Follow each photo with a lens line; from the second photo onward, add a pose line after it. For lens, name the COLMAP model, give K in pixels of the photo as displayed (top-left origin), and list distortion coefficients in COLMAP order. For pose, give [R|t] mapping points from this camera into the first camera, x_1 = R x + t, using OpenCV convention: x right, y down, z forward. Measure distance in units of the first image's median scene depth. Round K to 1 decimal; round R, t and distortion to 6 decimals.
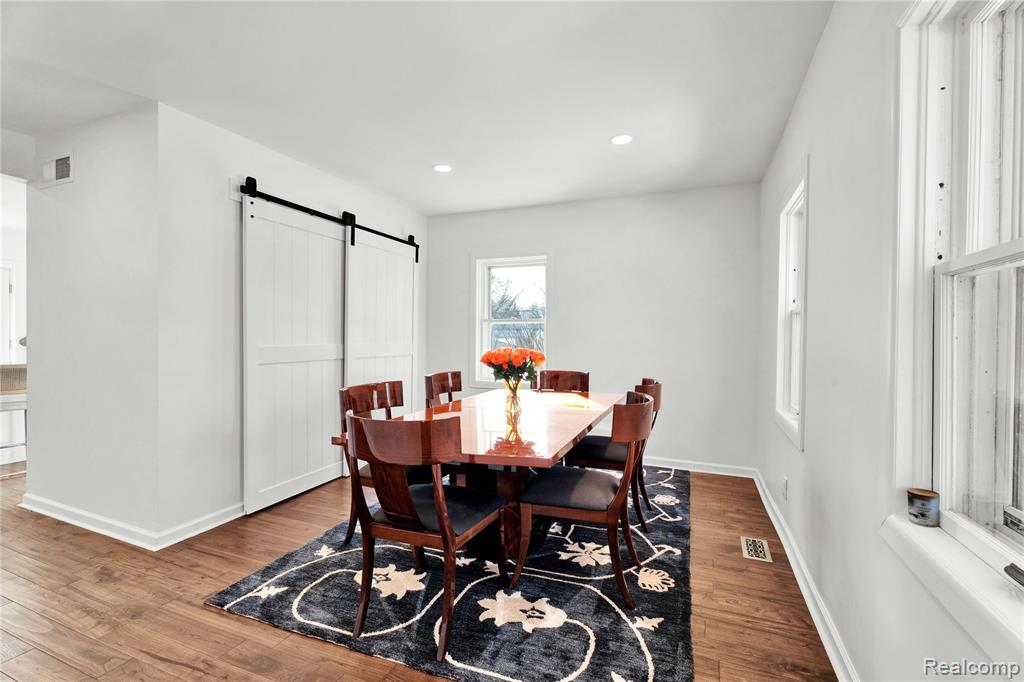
lens RADIAL K [[457.8, 0, 508.4], [0, 457.8, 341.5], [0, 0, 1]] dist [0.005023, -0.002448]
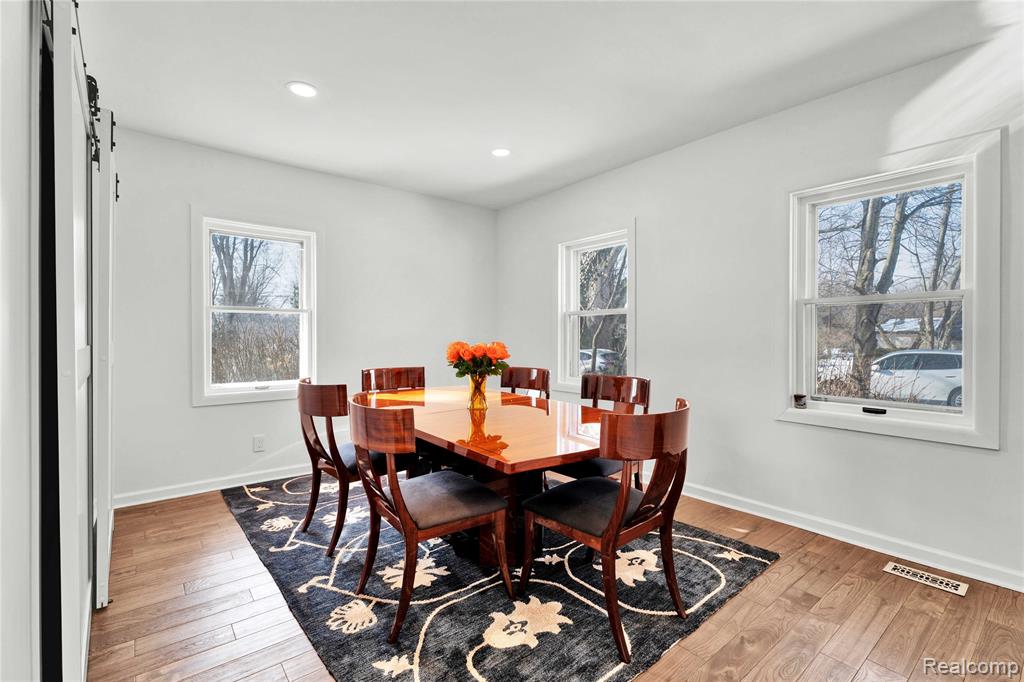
lens RADIAL K [[457.8, 0, 509.3], [0, 457.8, 340.5], [0, 0, 1]] dist [0.005023, -0.002448]
pose [[0.477926, -0.022448, 0.878113, -1.871718], [0.012093, 0.999747, 0.018976, -0.015814], [-0.878317, 0.001550, 0.478076, 1.178401]]
